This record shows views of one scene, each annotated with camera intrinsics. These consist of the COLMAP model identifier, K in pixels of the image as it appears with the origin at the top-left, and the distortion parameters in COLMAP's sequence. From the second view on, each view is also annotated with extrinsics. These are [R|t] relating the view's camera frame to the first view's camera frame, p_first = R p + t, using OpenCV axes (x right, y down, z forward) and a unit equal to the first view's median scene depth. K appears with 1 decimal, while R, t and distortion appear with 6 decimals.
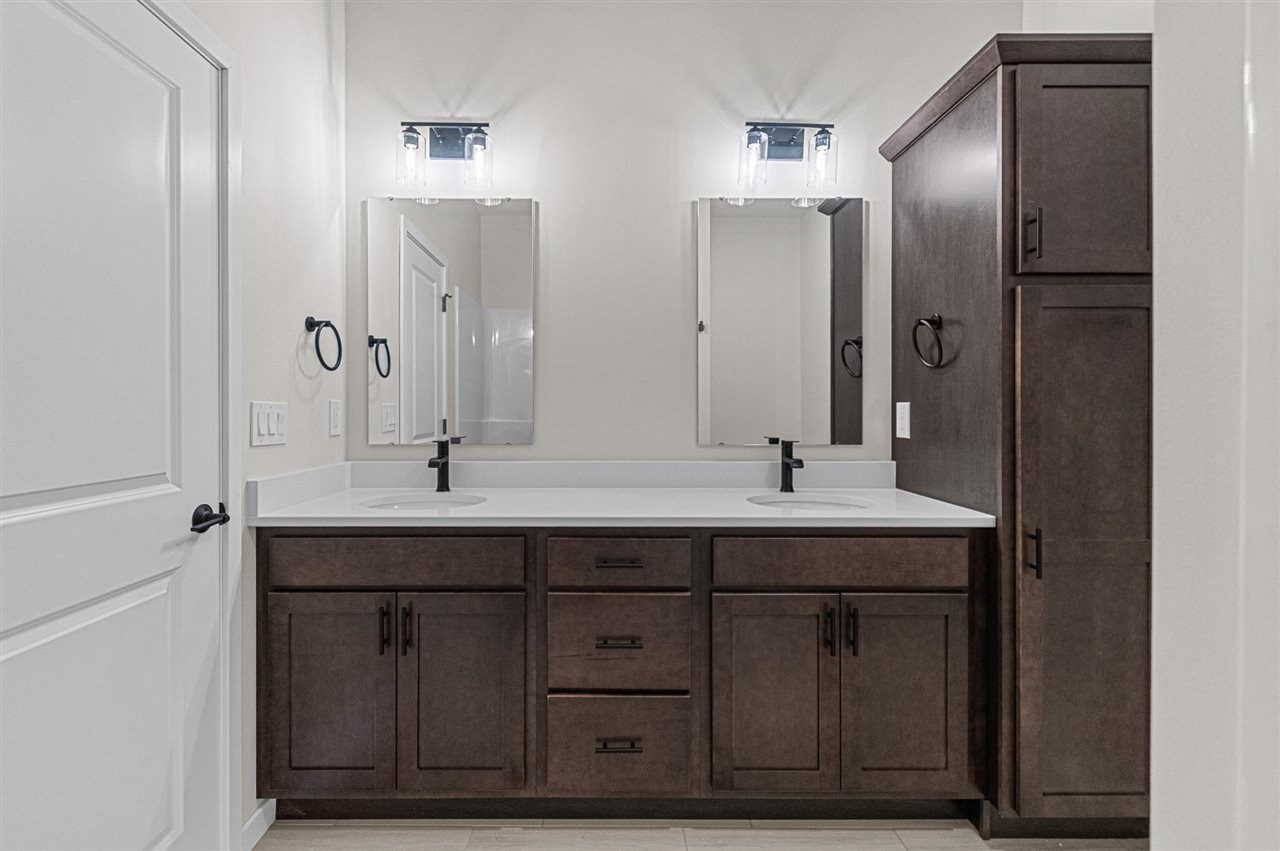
lens RADIAL K [[572.2, 0, 630.6], [0, 572.2, 414.8], [0, 0, 1]] dist [0.000254, -0.000945]
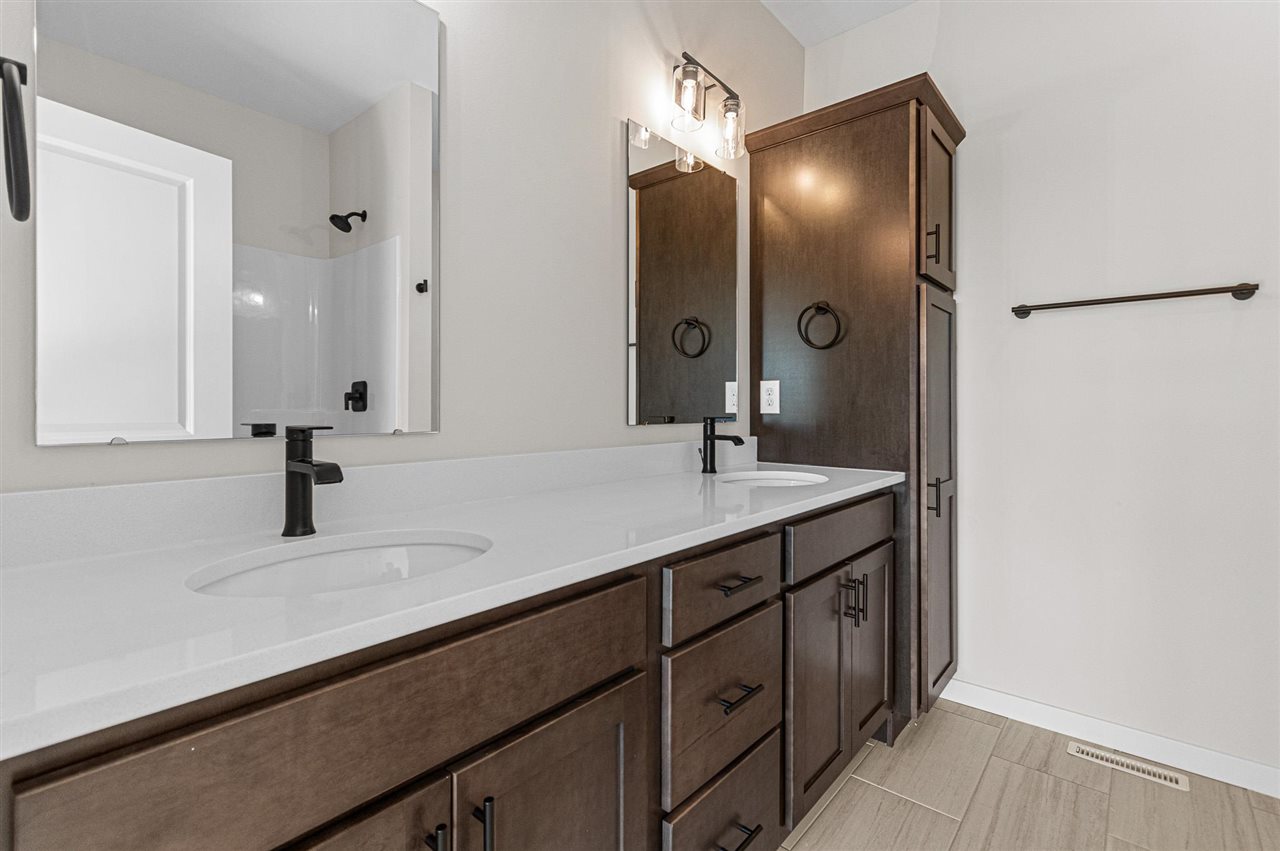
lens RADIAL K [[572.2, 0, 627.2], [0, 572.2, 407.8], [0, 0, 1]] dist [0.000254, -0.000945]
pose [[0.669042, -0.000408, 0.743224, -0.636146], [0.008720, 0.999935, -0.007301, 0.044880], [-0.743173, 0.011365, 0.669003, 0.619570]]
